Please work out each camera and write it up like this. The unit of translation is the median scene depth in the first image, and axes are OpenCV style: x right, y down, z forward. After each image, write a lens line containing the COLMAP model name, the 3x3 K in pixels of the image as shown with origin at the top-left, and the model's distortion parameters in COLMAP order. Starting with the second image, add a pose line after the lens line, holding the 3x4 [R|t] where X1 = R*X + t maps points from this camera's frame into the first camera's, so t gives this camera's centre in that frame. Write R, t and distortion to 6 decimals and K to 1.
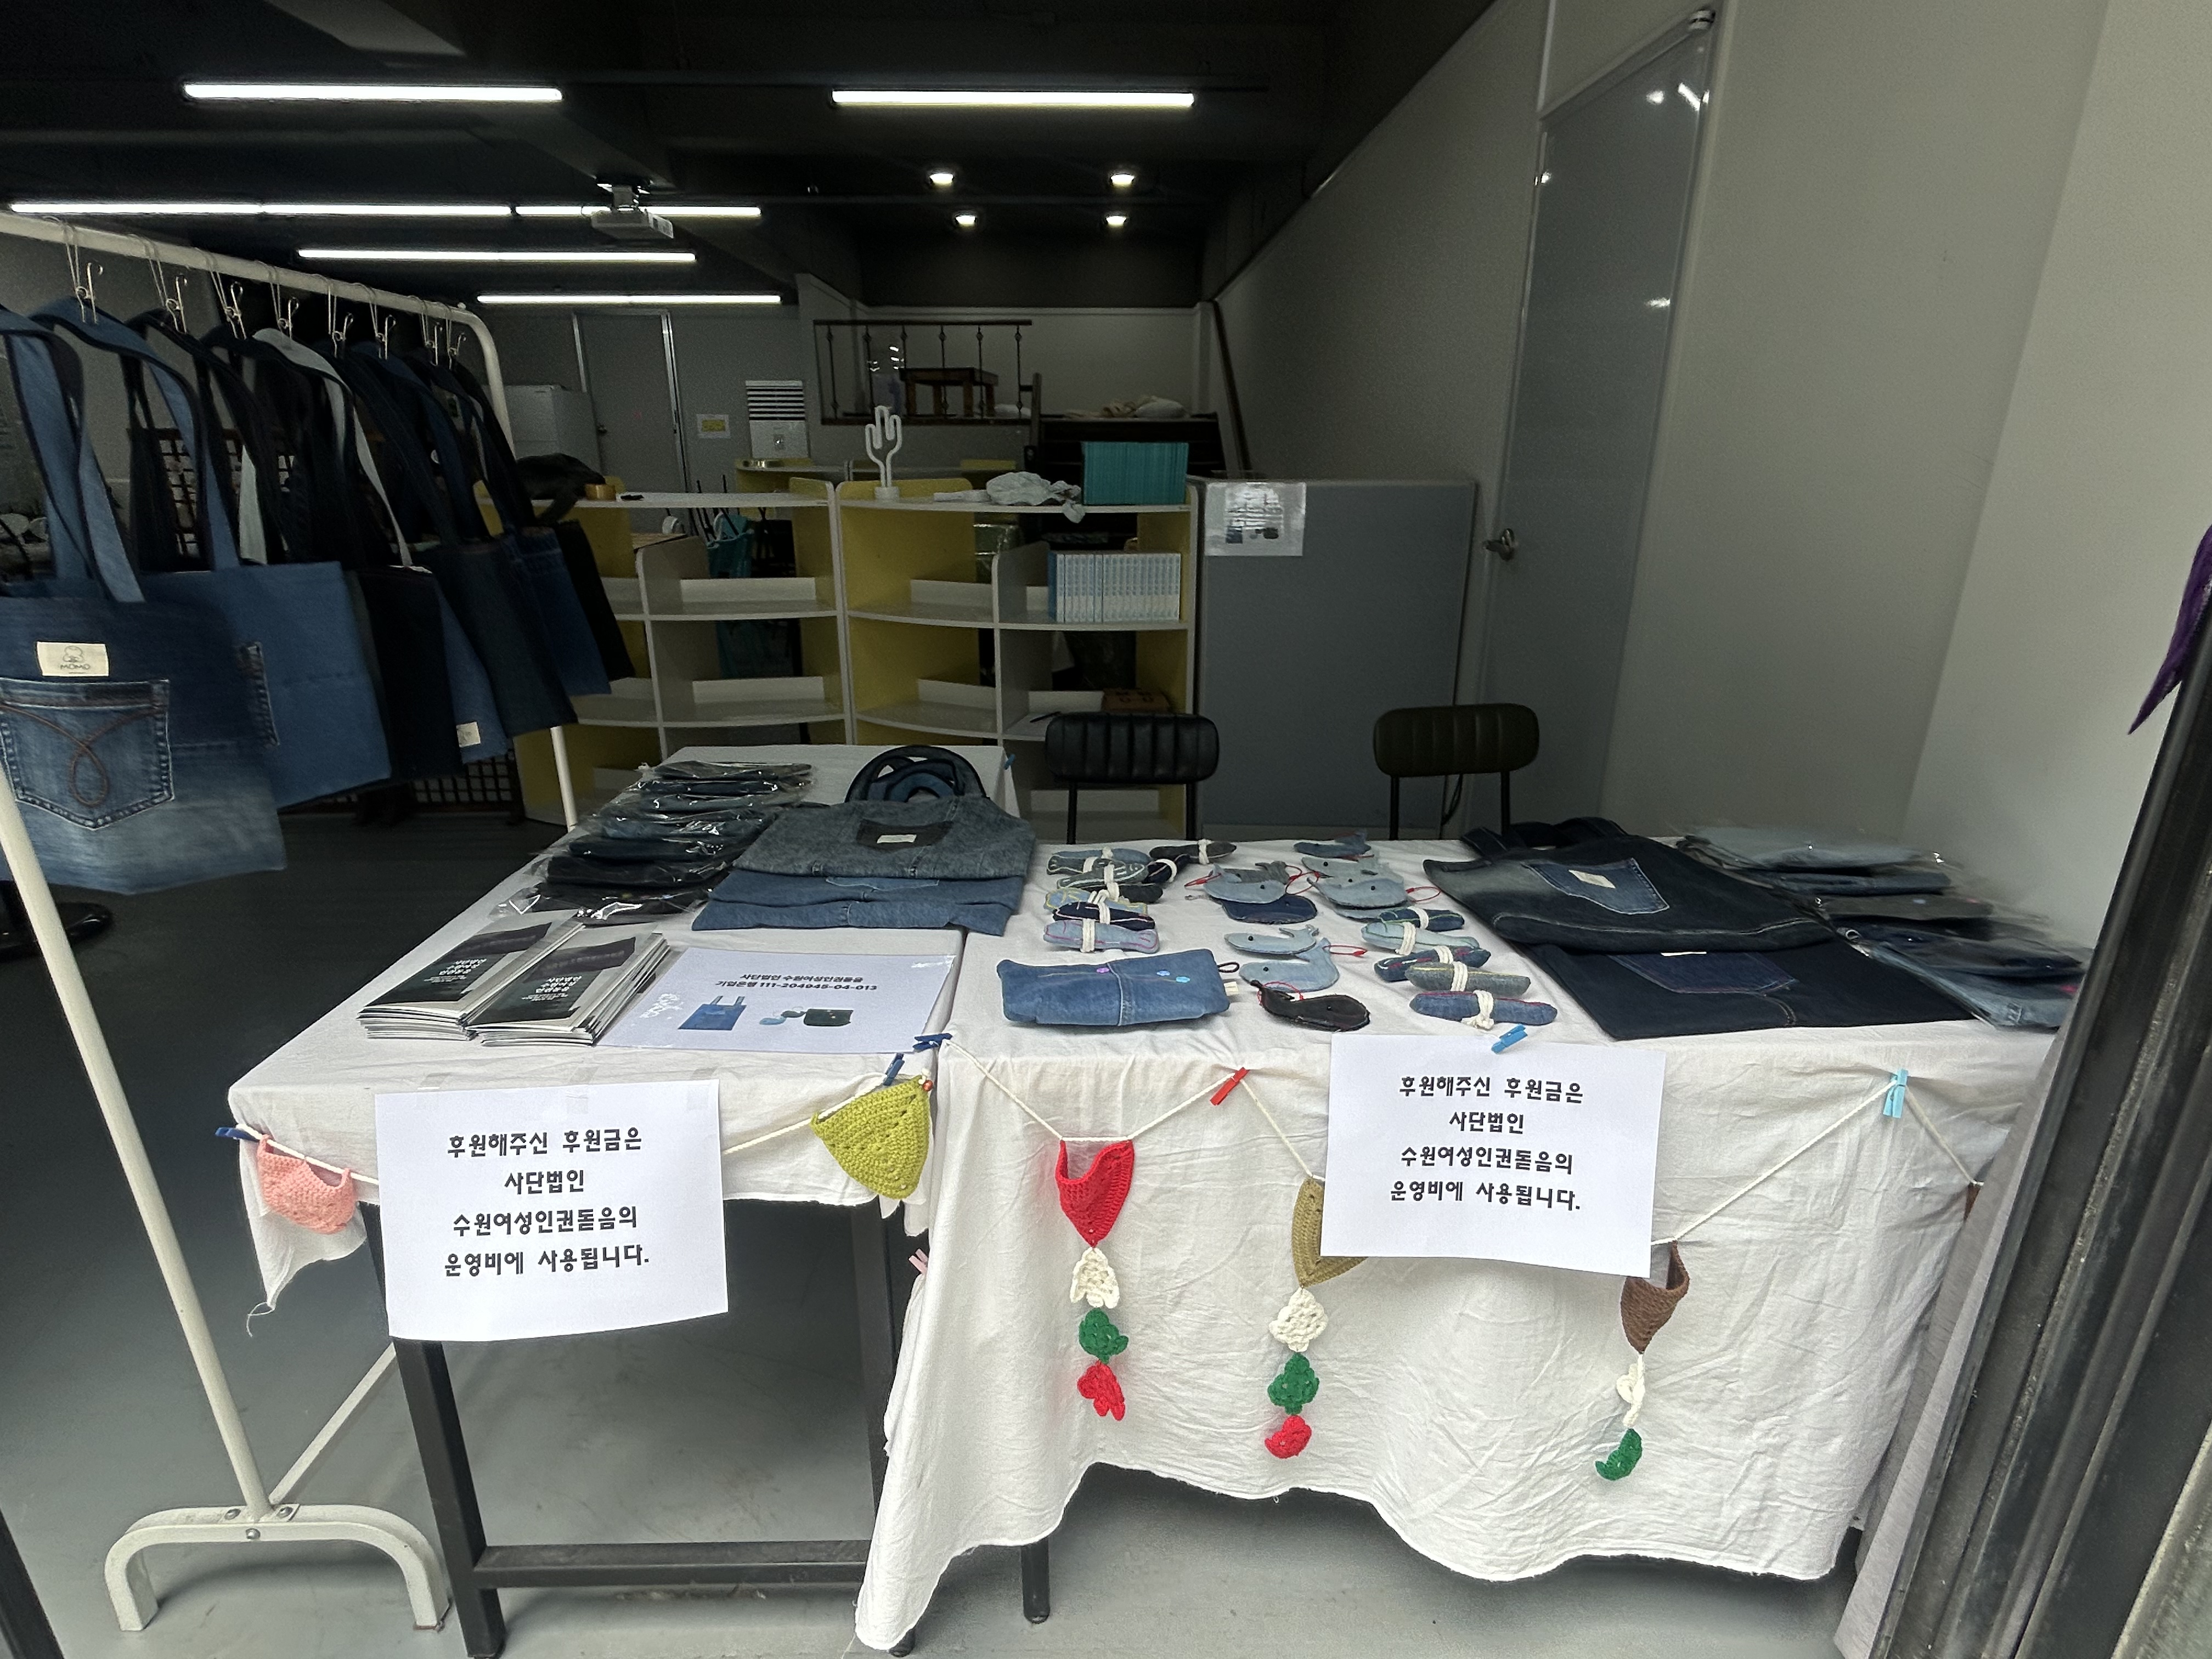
lens RADIAL K [[1134.3, 0, 1108.7], [0, 1134.3, 819.2], [0, 0, 1]] dist [-0.002237, -0.000208]
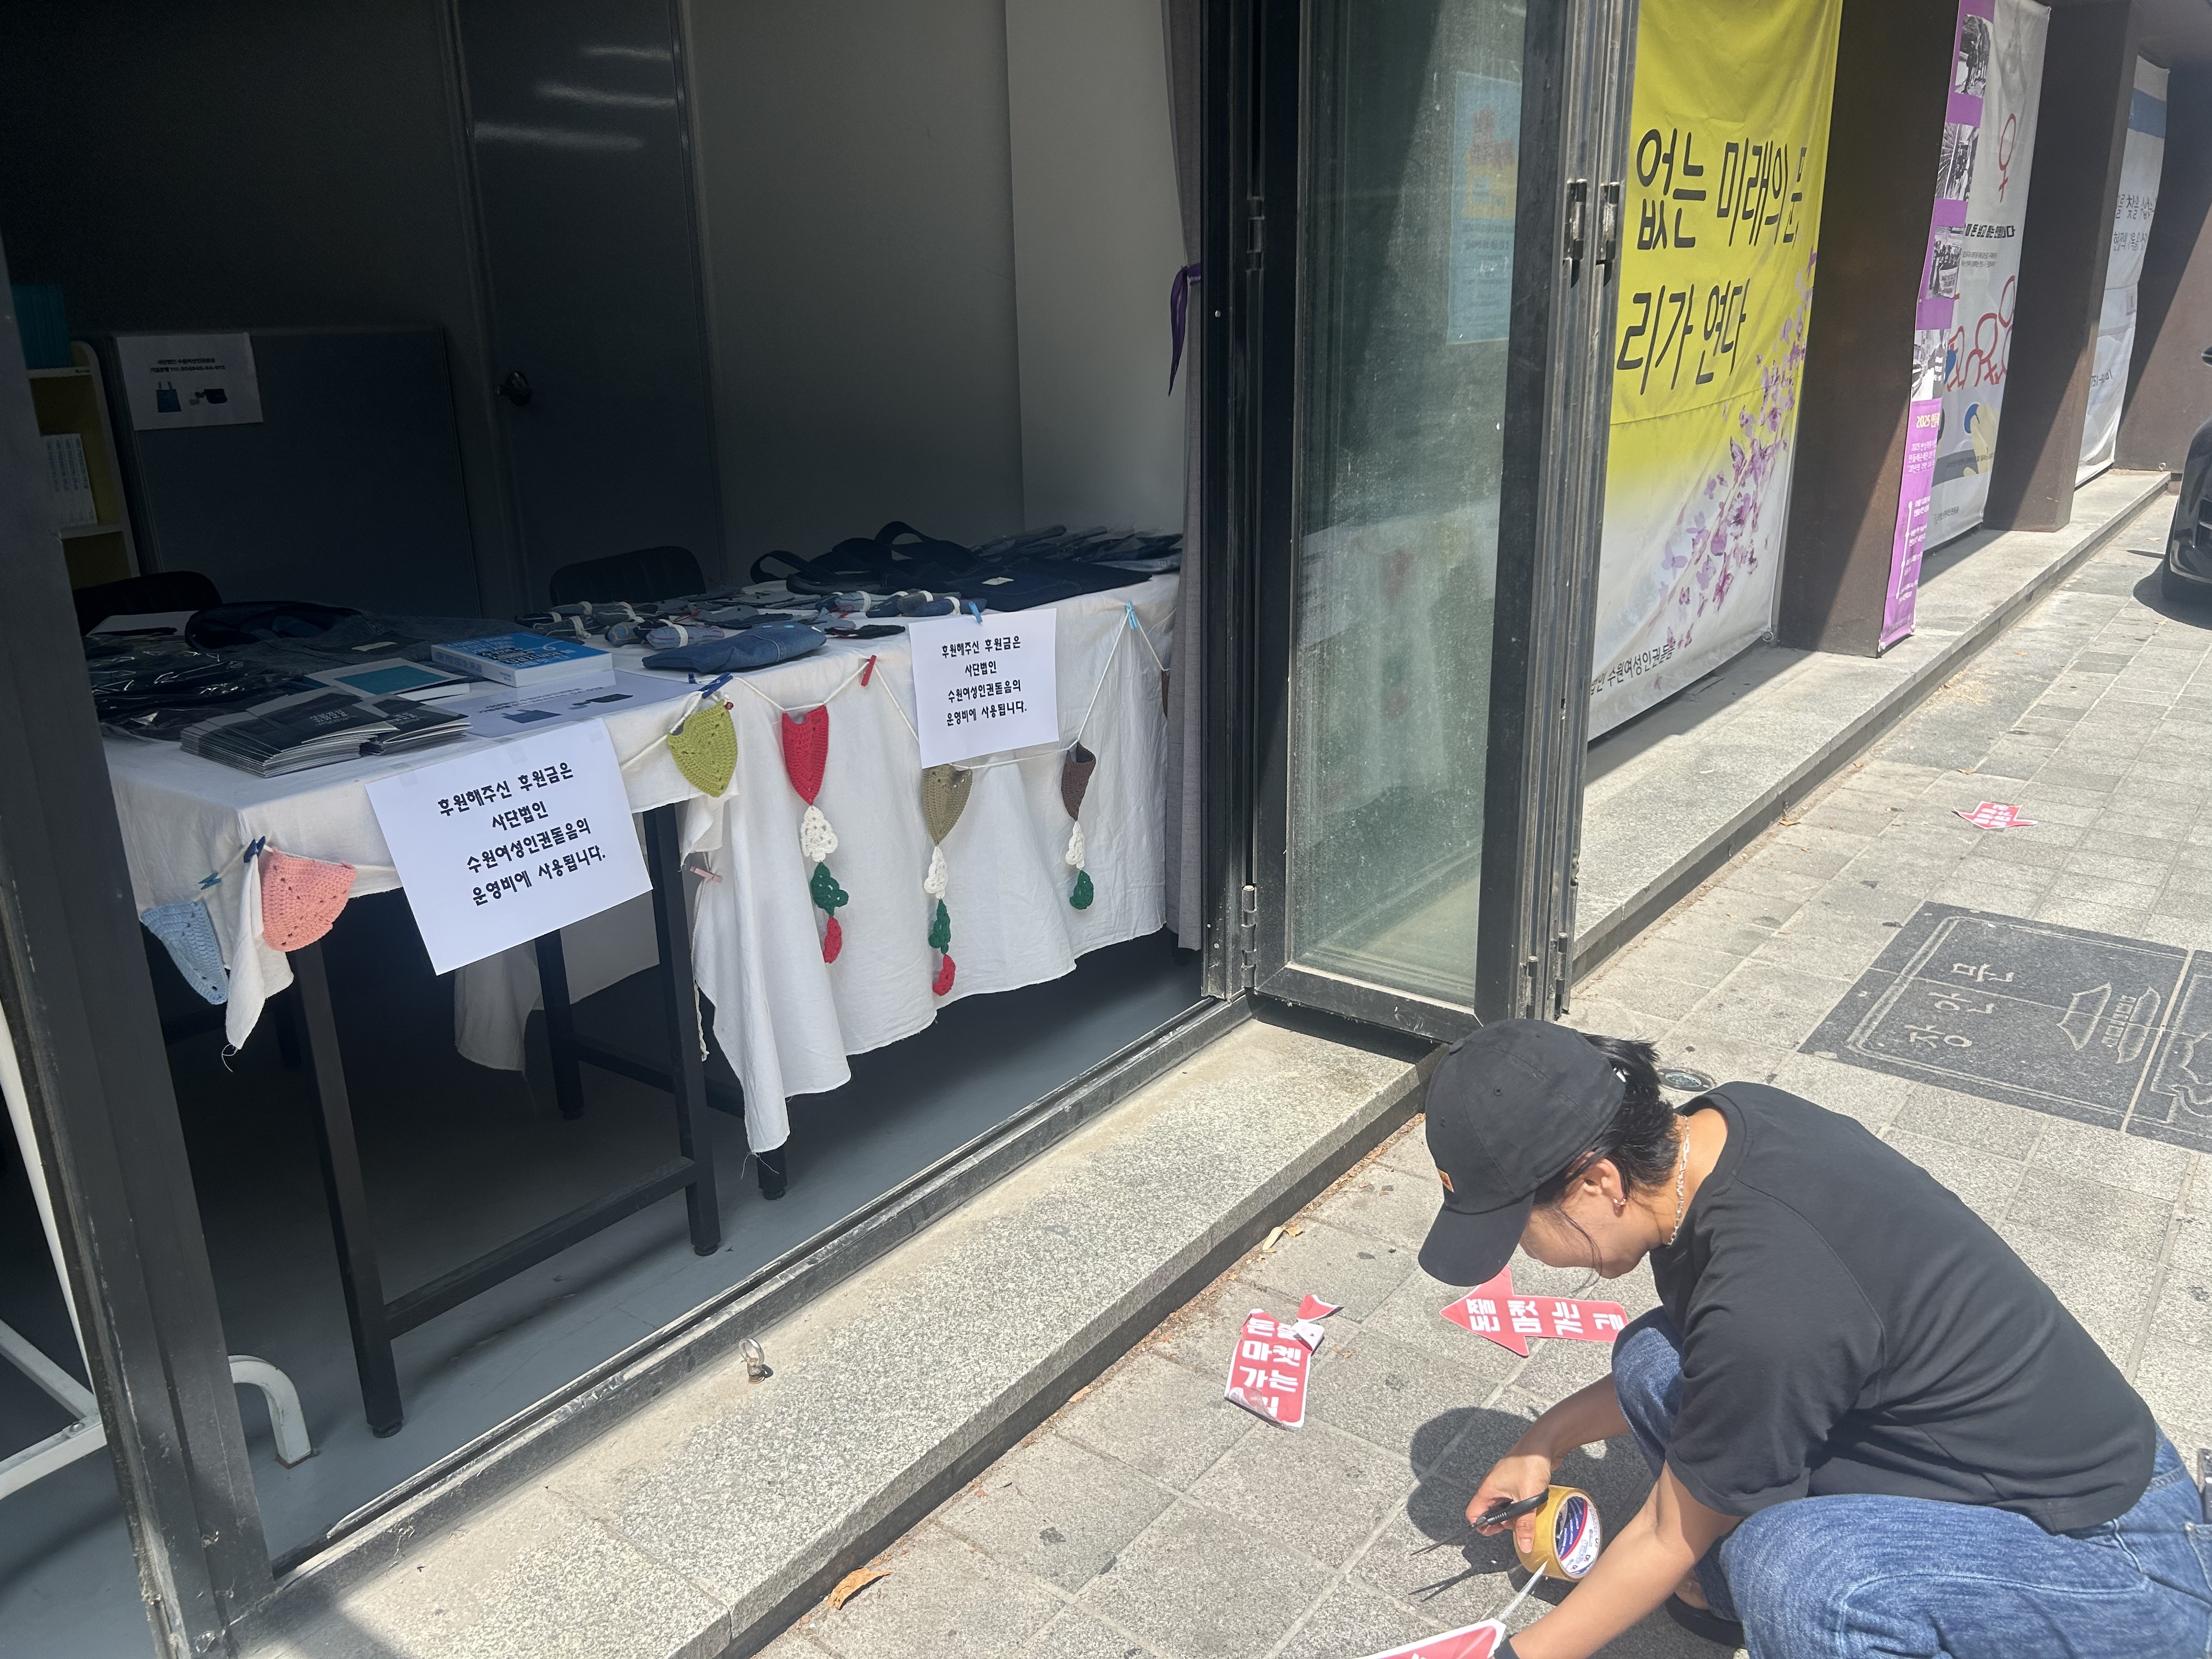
lens RADIAL K [[1655.9, 0, 1091.2], [0, 1655.9, 830.1], [0, 0, 1]] dist [0.043671, -0.036306]
pose [[0.624850, -0.253760, 0.738355, -1.000002], [0.270679, 0.957462, 0.099995, 0.217388], [-0.732322, 0.137376, 0.666958, -0.482752]]
